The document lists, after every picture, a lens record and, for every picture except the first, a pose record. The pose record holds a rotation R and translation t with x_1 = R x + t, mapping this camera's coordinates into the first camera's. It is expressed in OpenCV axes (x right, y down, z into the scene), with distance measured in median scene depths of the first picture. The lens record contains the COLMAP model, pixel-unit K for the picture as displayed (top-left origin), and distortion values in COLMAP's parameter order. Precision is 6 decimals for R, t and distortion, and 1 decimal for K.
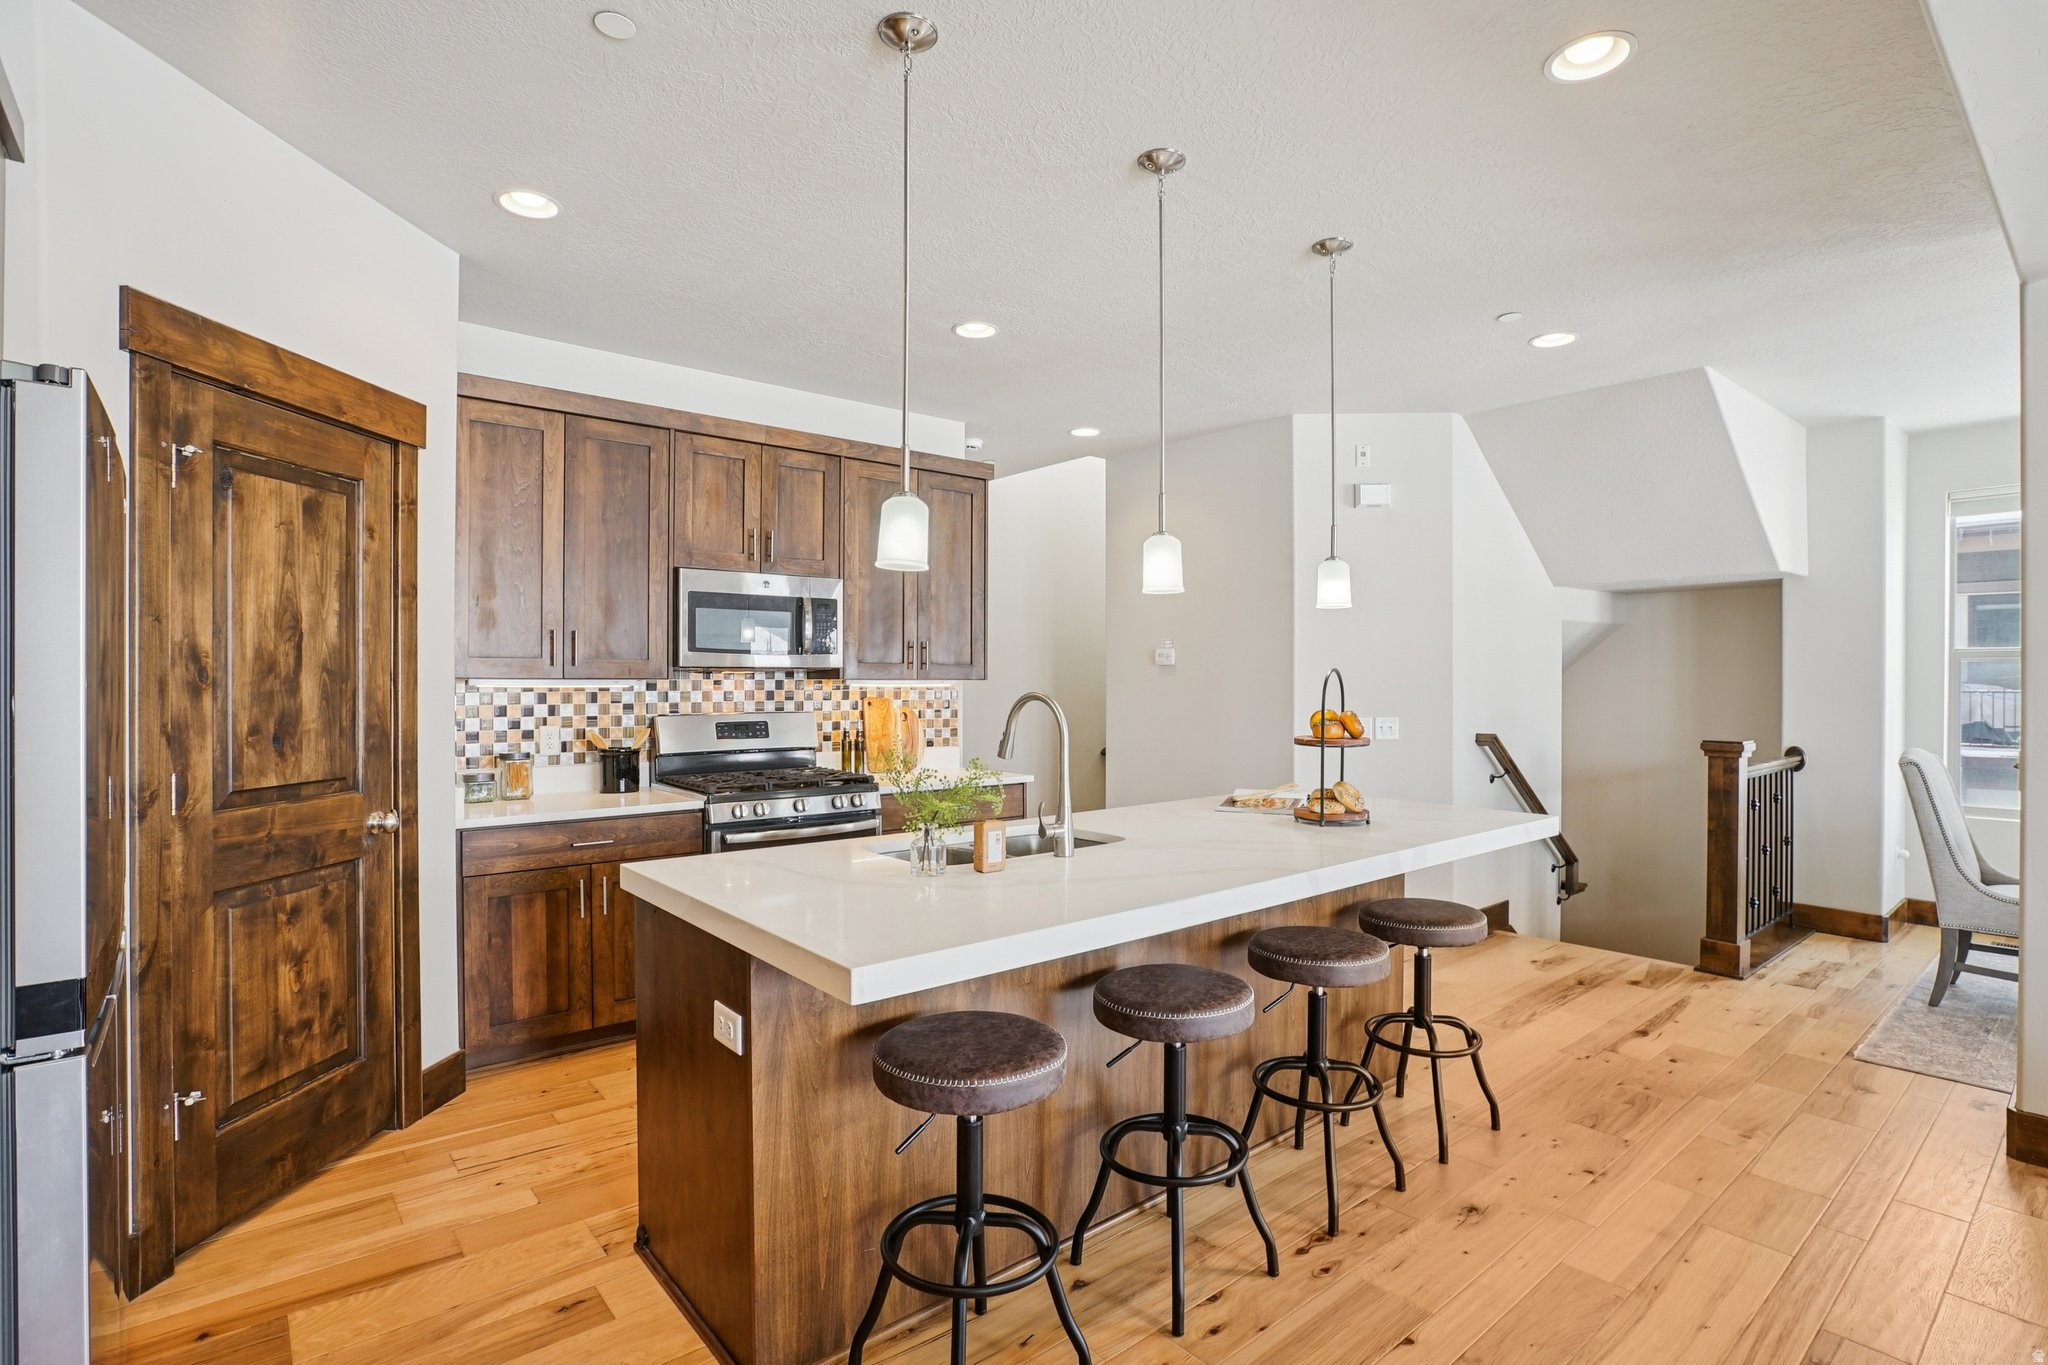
lens RADIAL K [[992.8, 0, 1034.8], [0, 992.8, 684.8], [0, 0, 1]] dist [-0.035844, 0.009645]
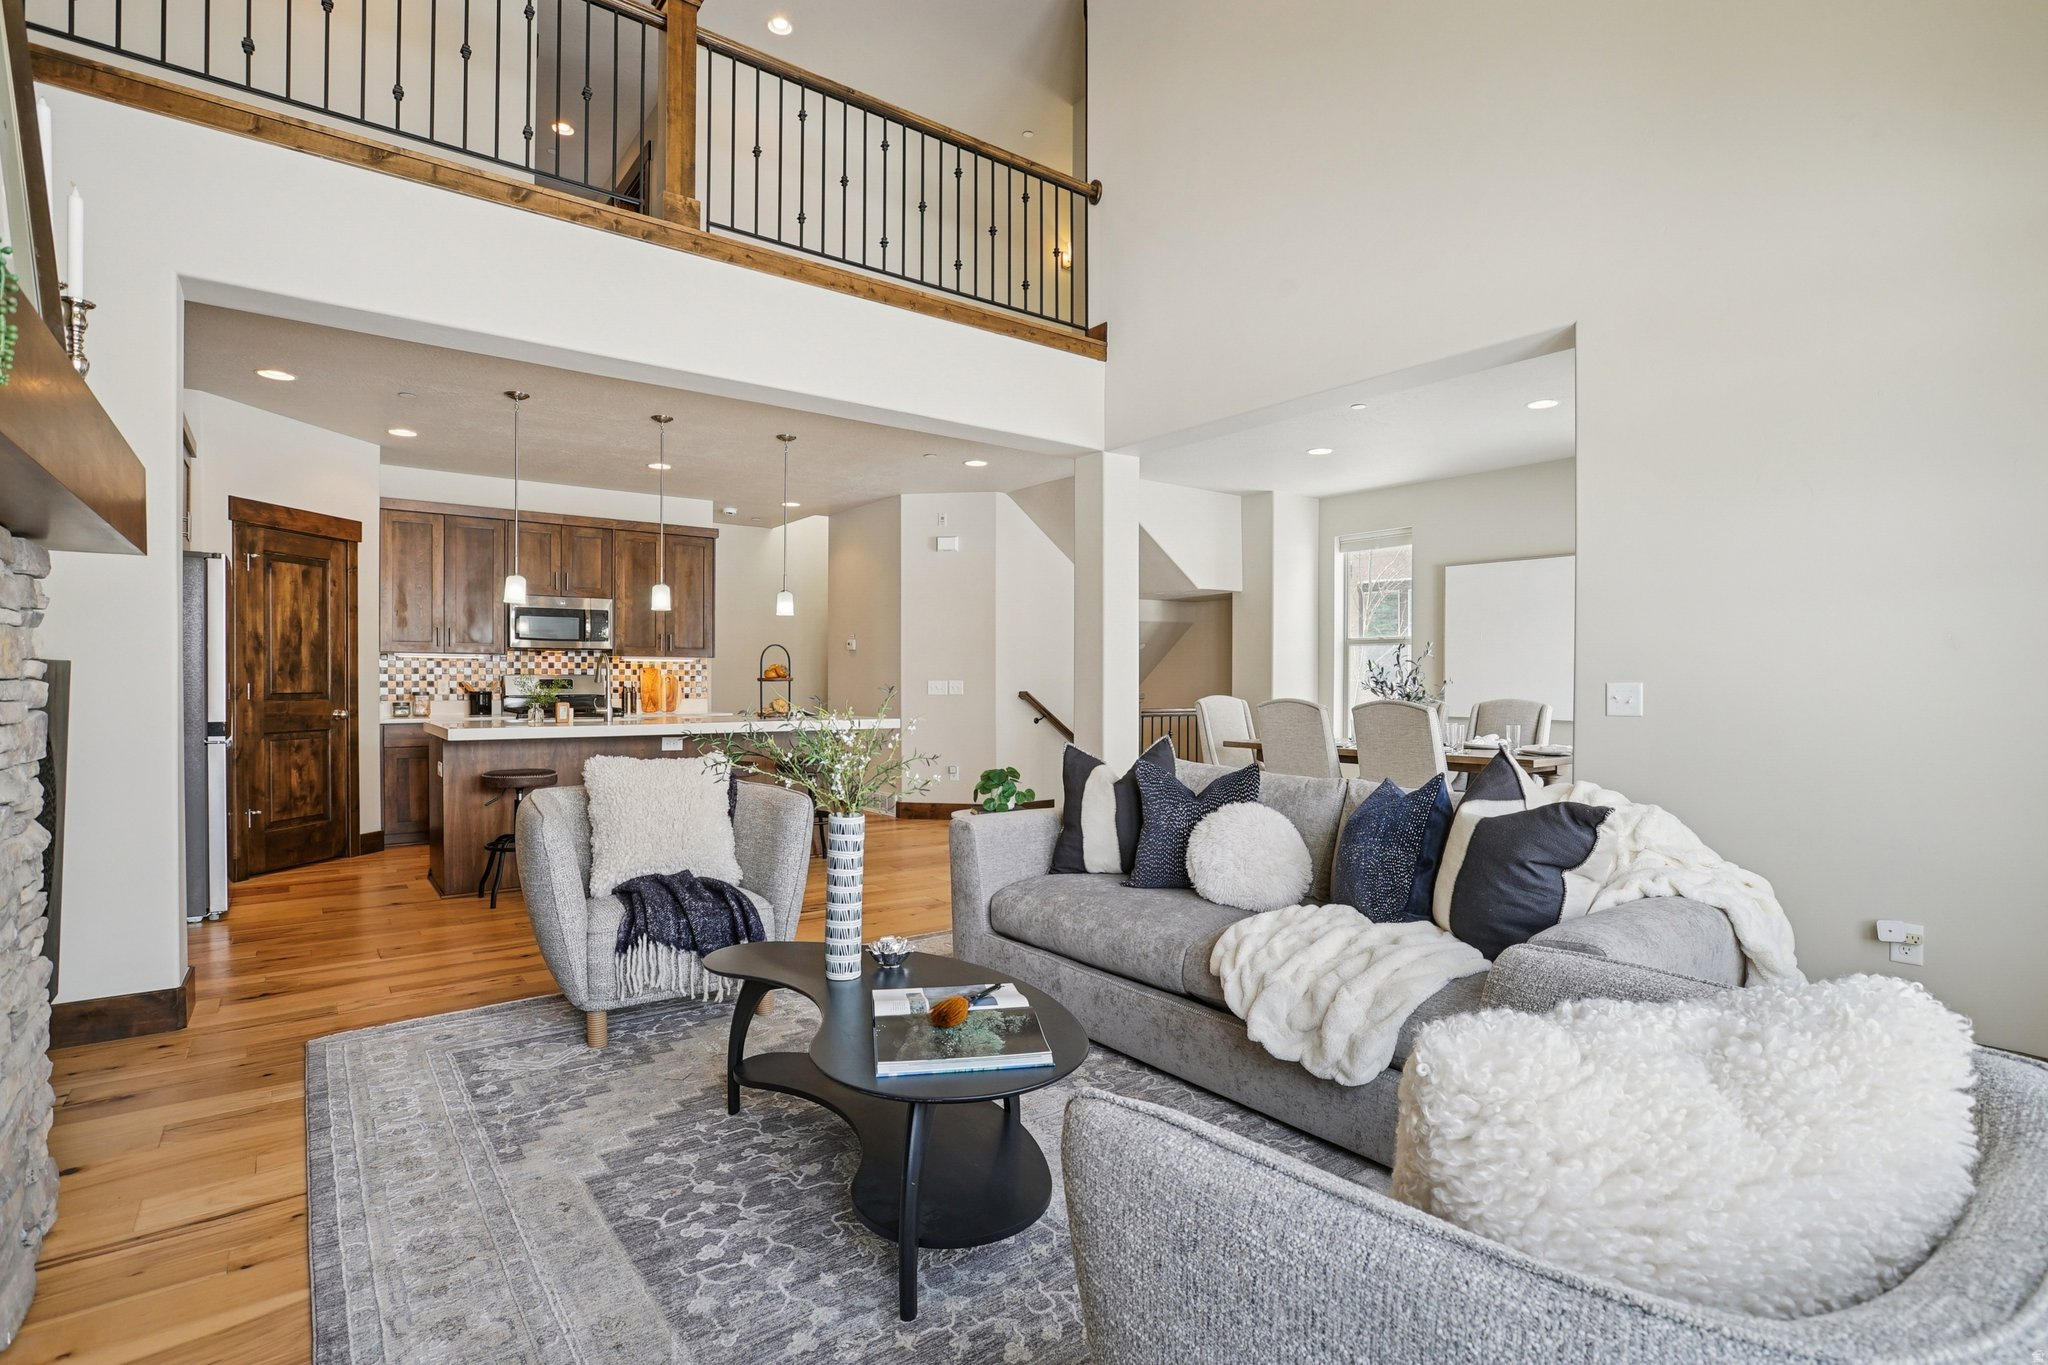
lens RADIAL K [[992.8, 0, 1039.2], [0, 992.8, 692.0], [0, 0, 1]] dist [-0.035844, 0.009645]
pose [[0.999096, 0.000836, -0.042511, 0.800233], [-0.000574, 0.999981, 0.006172, 0.060357], [0.042515, -0.006142, 0.999077, -0.905803]]
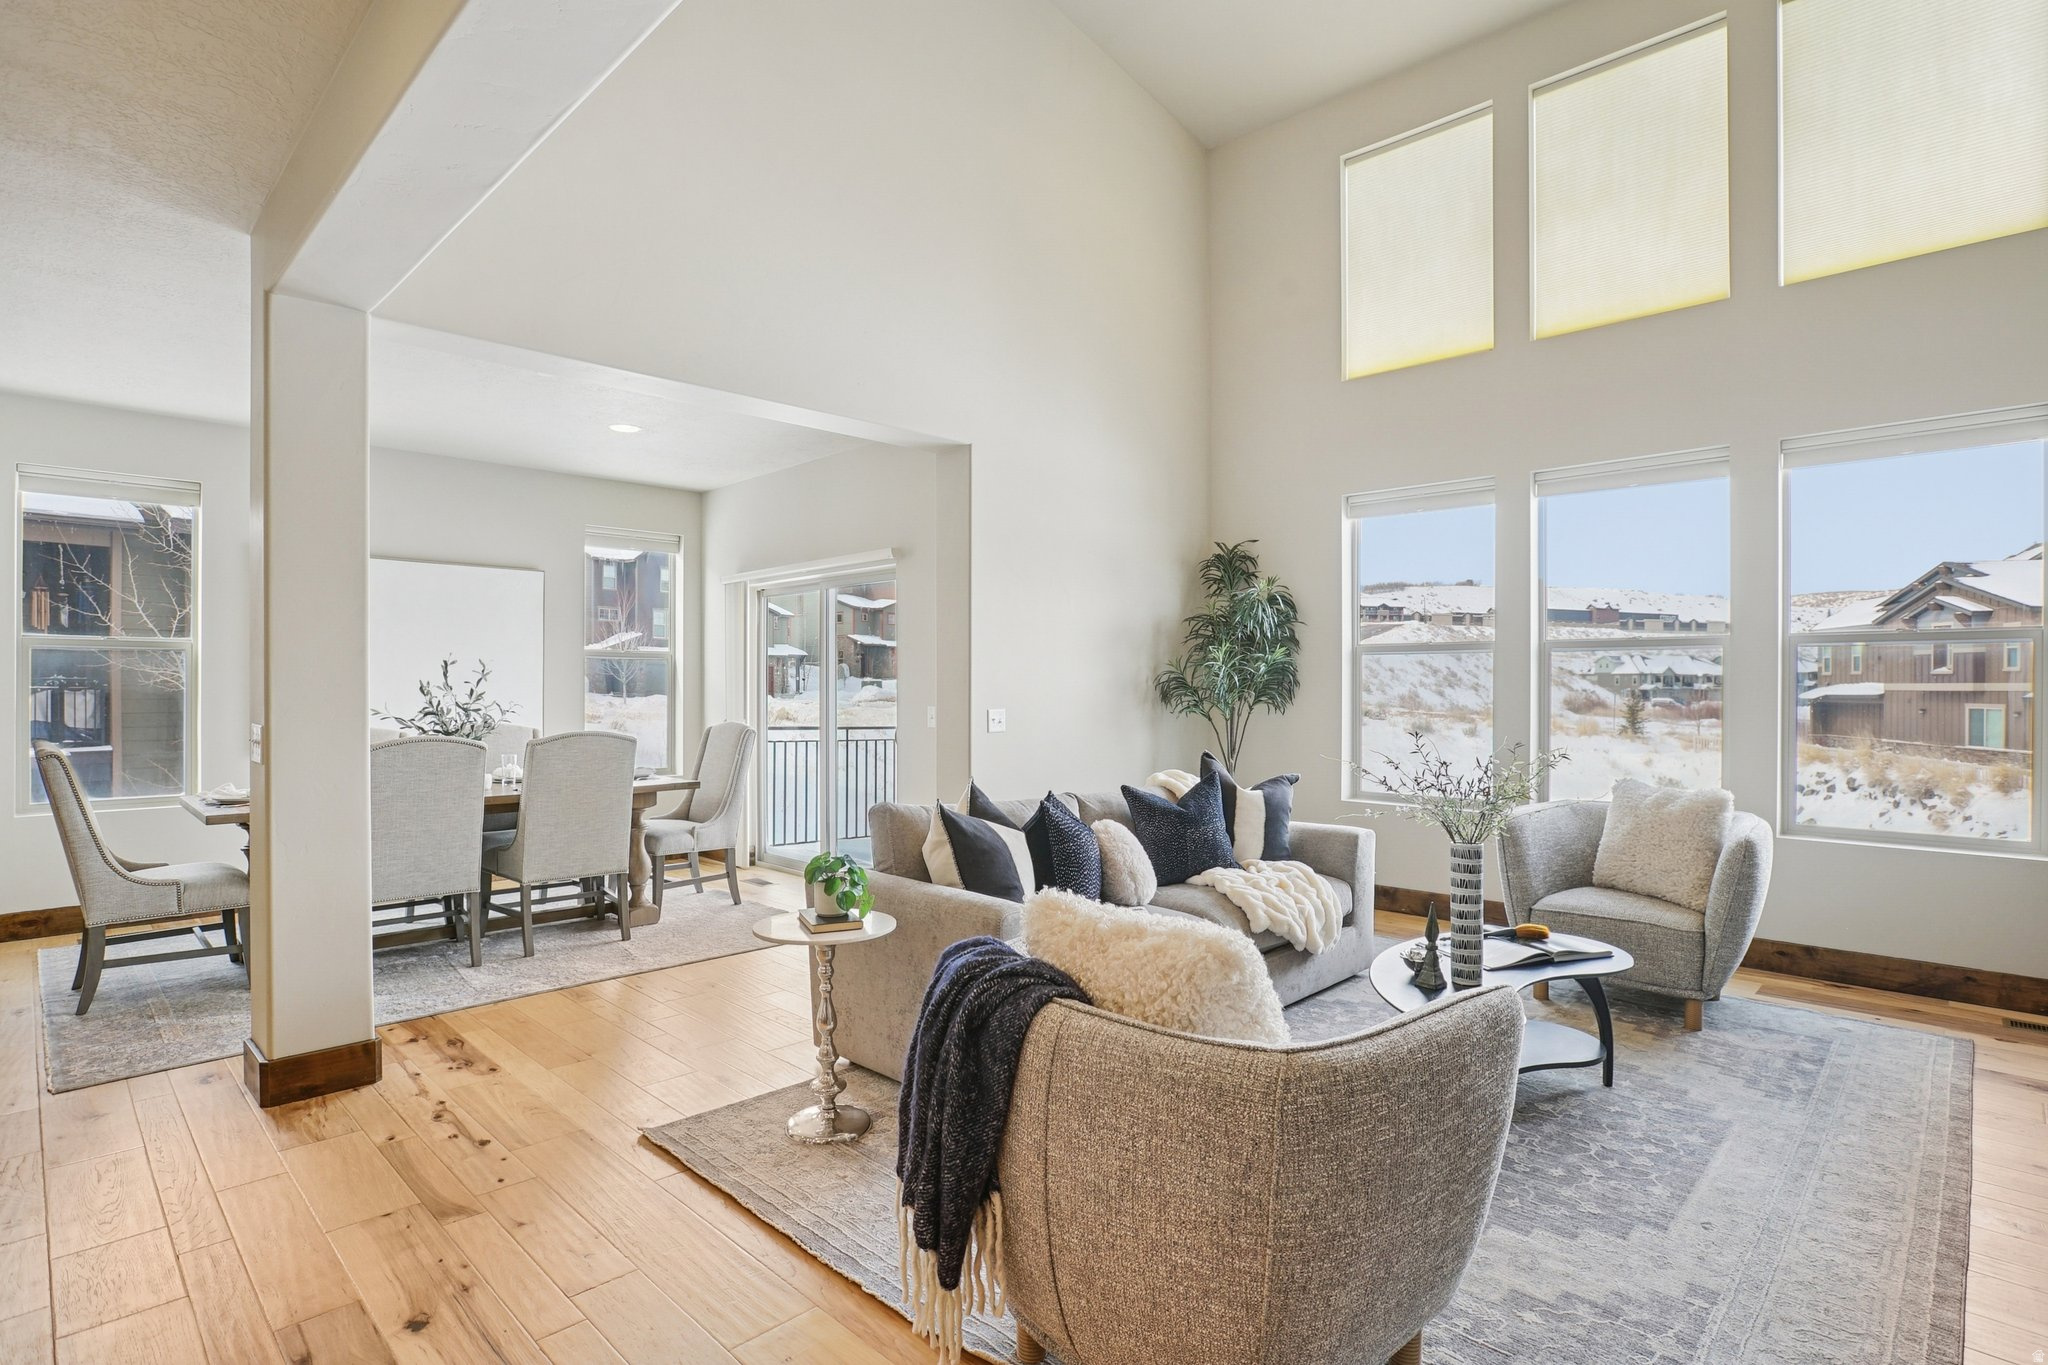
lens RADIAL K [[991.3, 0, 1026.8], [0, 991.3, 663.8], [0, 0, 1]] dist [-0.017668, -0.000484]
pose [[-0.084019, 0.009596, 0.996418, -0.135751], [0.008176, 0.999927, -0.008940, 0.003829], [-0.996431, 0.007396, -0.084091, 0.186903]]
